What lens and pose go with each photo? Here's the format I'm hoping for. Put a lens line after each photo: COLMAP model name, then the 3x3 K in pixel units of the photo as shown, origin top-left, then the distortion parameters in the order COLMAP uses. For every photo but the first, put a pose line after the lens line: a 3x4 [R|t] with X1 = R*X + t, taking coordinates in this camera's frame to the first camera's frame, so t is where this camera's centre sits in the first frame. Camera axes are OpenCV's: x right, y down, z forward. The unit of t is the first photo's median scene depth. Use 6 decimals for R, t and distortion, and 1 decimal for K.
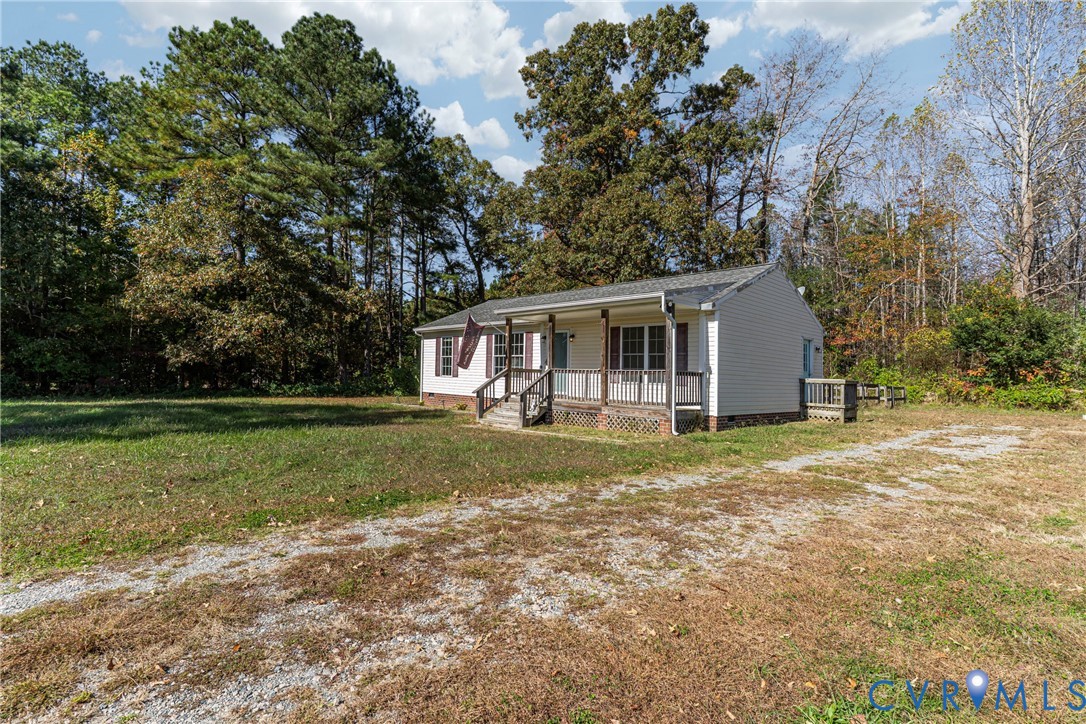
lens RADIAL K [[518.8, 0, 539.5], [0, 518.8, 357.7], [0, 0, 1]] dist [0.017436, -0.004570]
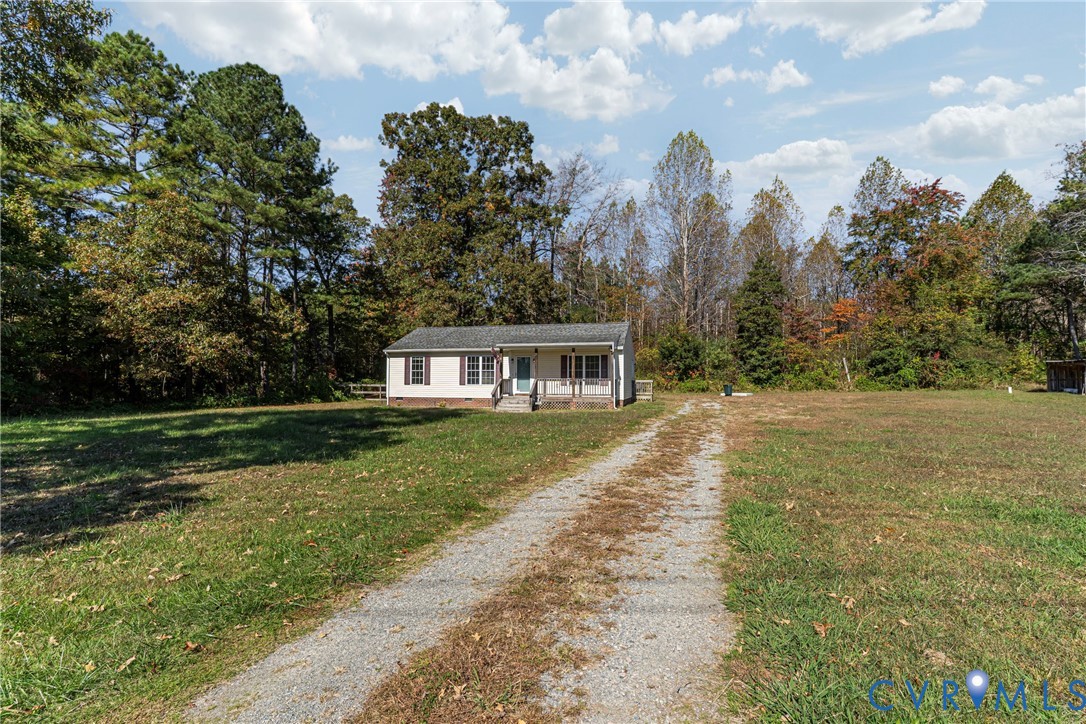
lens RADIAL K [[518.8, 0, 539.9], [0, 518.8, 368.5], [0, 0, 1]] dist [0.017436, -0.004570]
pose [[0.851924, -0.014299, 0.523471, -0.527707], [0.003870, 0.999772, 0.021010, -0.030147], [-0.523652, -0.015873, 0.851784, -0.308829]]
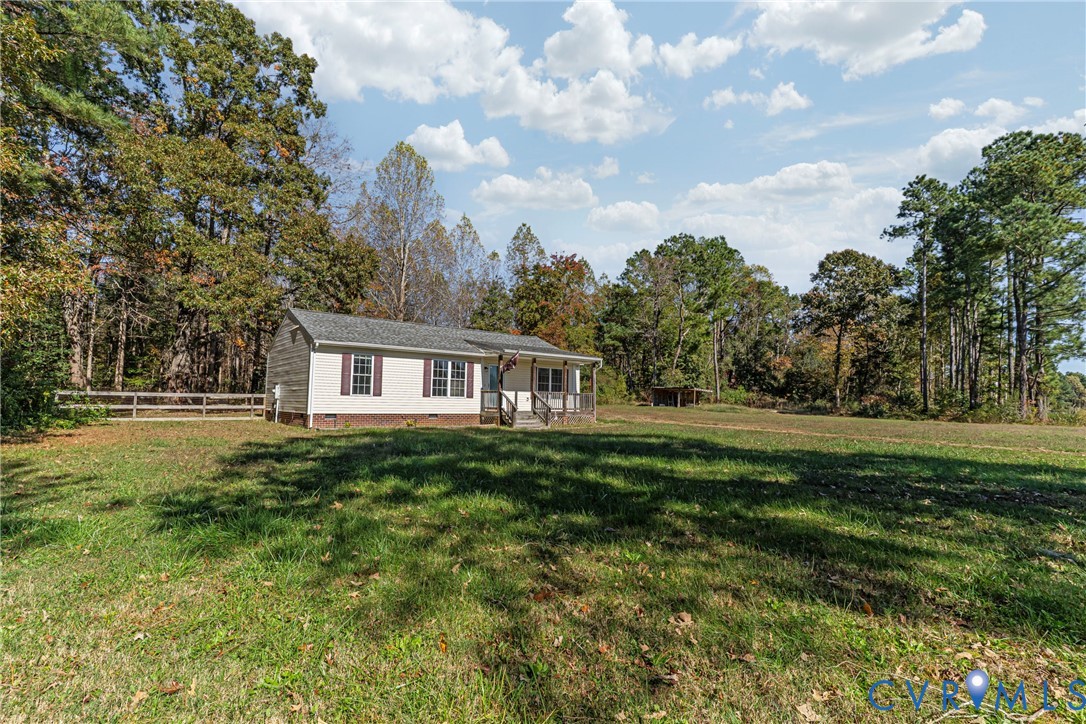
lens RADIAL K [[518.8, 0, 535.8], [0, 518.8, 368.9], [0, 0, 1]] dist [0.017436, -0.004570]
pose [[0.108937, 0.033664, 0.993479, -0.926196], [-0.051936, 0.998254, -0.028131, -0.002442], [-0.992691, -0.048532, 0.110495, 0.477456]]
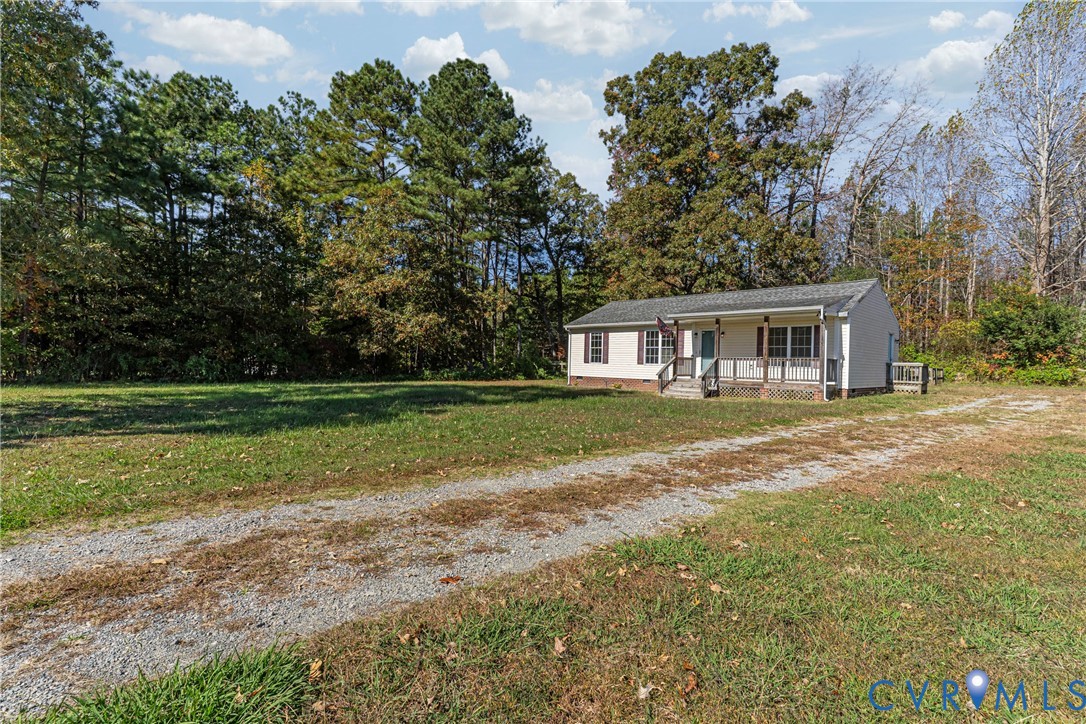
lens RADIAL K [[518.8, 0, 541.4], [0, 518.8, 366.2], [0, 0, 1]] dist [0.017436, -0.004570]
pose [[0.999928, -0.008480, 0.008477, -0.272037], [0.008098, 0.998991, 0.044169, -0.012115], [-0.008843, -0.044098, 0.998988, -0.234507]]
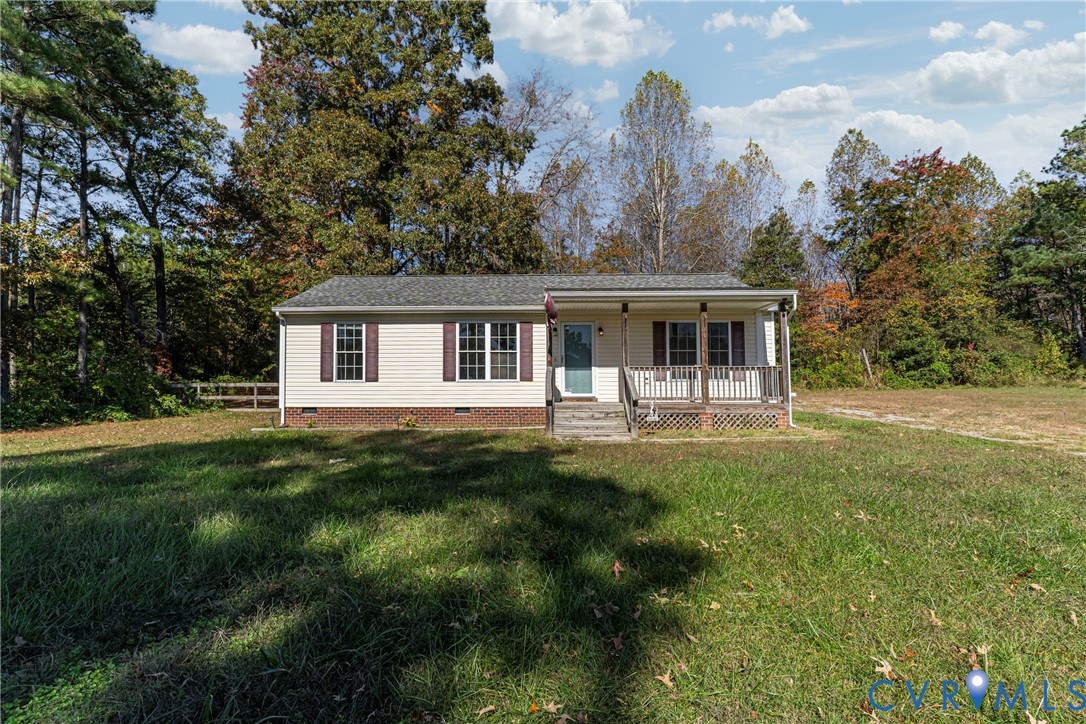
lens RADIAL K [[518.8, 0, 531.6], [0, 518.8, 371.8], [0, 0, 1]] dist [0.017436, -0.004570]
pose [[0.717494, -0.016348, 0.696372, -0.403381], [-0.001510, 0.999686, 0.025024, 0.005284], [-0.696563, -0.019006, 0.717244, 0.287553]]
